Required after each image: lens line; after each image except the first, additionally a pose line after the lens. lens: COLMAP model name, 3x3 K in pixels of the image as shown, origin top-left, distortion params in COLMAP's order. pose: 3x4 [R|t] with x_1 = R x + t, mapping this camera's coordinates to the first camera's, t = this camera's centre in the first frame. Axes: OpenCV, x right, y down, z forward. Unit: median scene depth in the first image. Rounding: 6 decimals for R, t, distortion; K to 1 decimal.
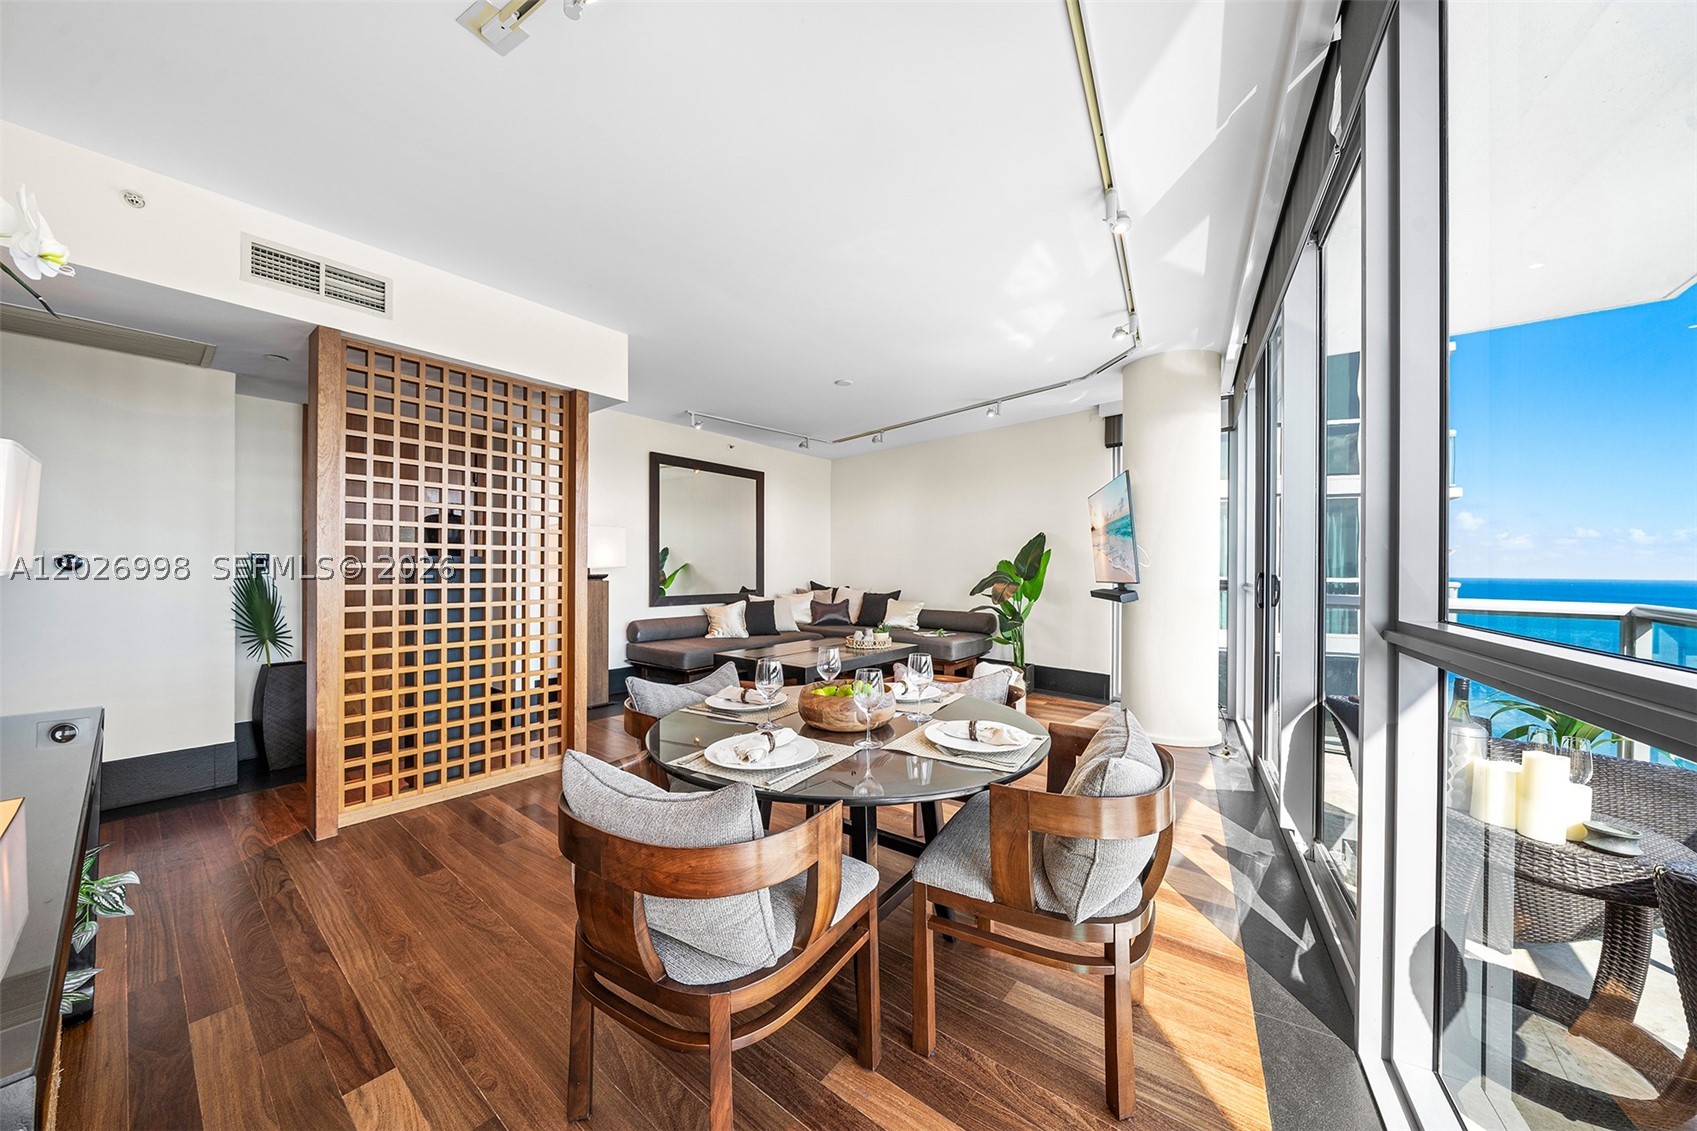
lens RADIAL K [[588.7, 0, 848.2], [0, 588.7, 571.9], [0, 0, 1]] dist [-0.009867, 0.001103]
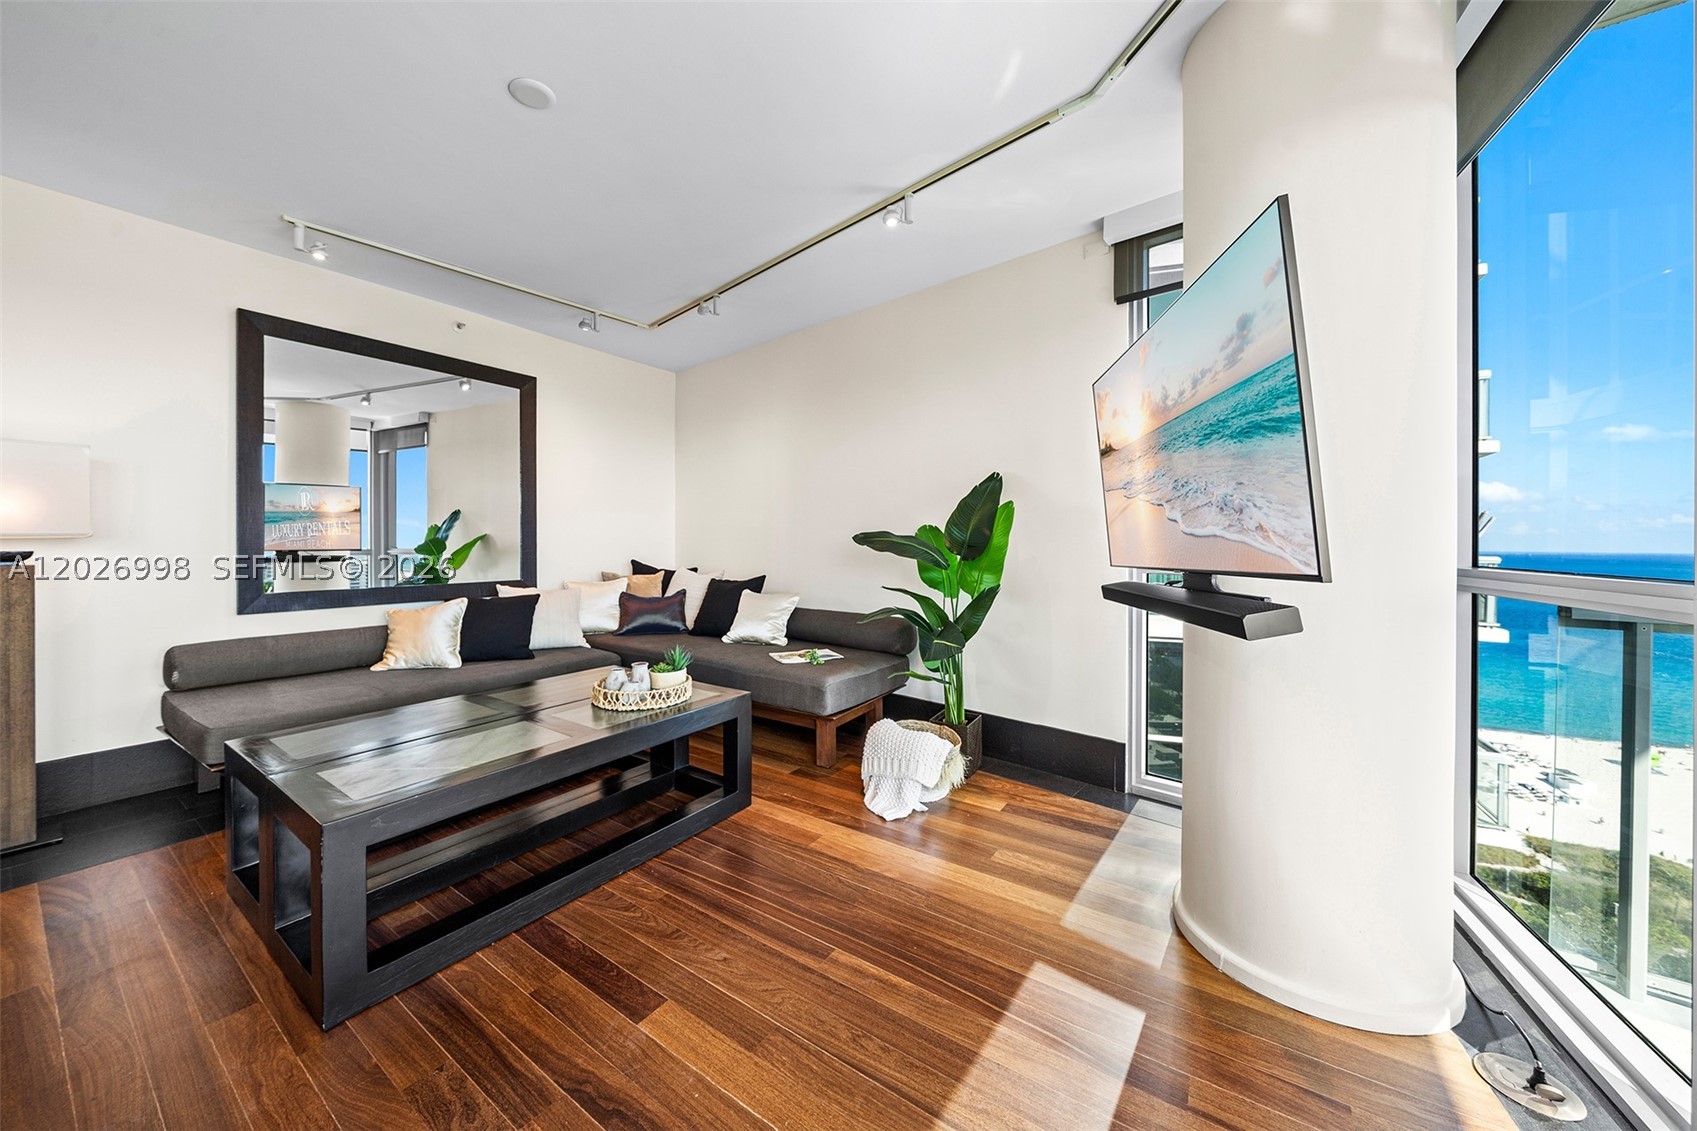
lens RADIAL K [[588.7, 0, 846.3], [0, 588.7, 544.2], [0, 0, 1]] dist [-0.009867, 0.001103]
pose [[0.997173, -0.001713, 0.075118, 0.138285], [0.001876, 0.999996, -0.002109, 0.000972], [-0.075114, 0.002244, 0.997172, 0.428297]]
